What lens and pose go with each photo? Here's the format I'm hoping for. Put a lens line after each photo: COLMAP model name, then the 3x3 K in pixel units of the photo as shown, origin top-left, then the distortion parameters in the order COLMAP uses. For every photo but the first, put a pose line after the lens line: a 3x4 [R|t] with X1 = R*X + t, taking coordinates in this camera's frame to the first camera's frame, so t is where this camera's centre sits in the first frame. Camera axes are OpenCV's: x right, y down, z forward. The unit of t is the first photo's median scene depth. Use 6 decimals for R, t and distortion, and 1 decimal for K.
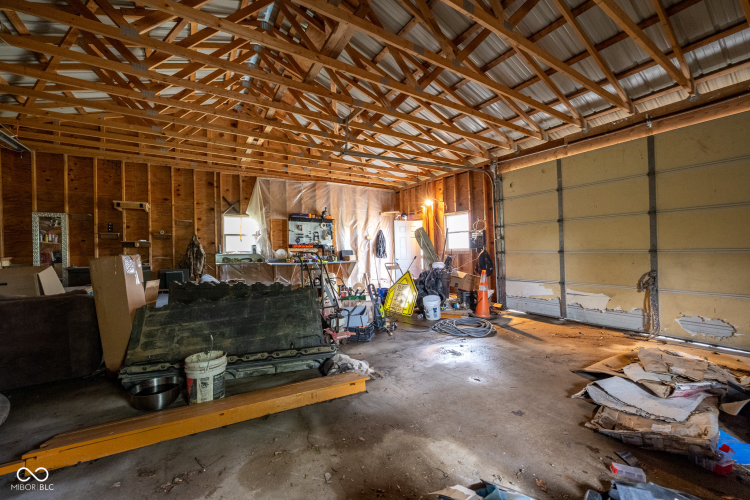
lens RADIAL K [[298.8, 0, 374.6], [0, 298.8, 248.0], [0, 0, 1]] dist [-0.002285, -0.000126]
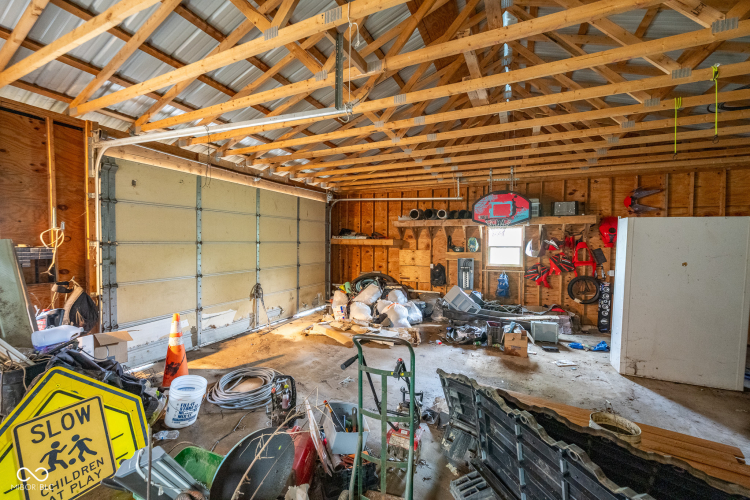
lens RADIAL K [[298.8, 0, 379.6], [0, 298.8, 251.9], [0, 0, 1]] dist [-0.002285, -0.000126]
pose [[-0.546655, -0.018970, 0.837143, -0.467072], [-0.004136, 0.999792, 0.019956, -0.085150], [-0.837348, 0.007447, -0.546620, 1.055324]]
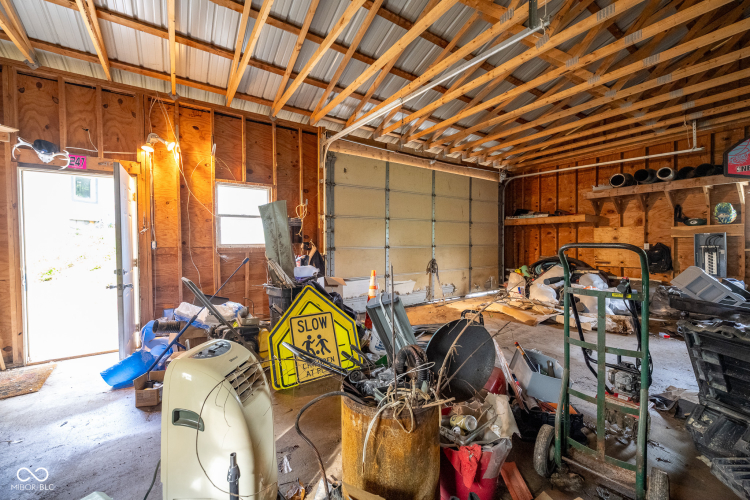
lens RADIAL K [[298.8, 0, 376.2], [0, 298.8, 247.9], [0, 0, 1]] dist [-0.002285, -0.000126]
pose [[-0.032422, 0.000027, 0.999474, -0.470350], [0.003644, 0.999993, 0.000091, 0.014637], [-0.999468, 0.003645, -0.032422, 1.094375]]
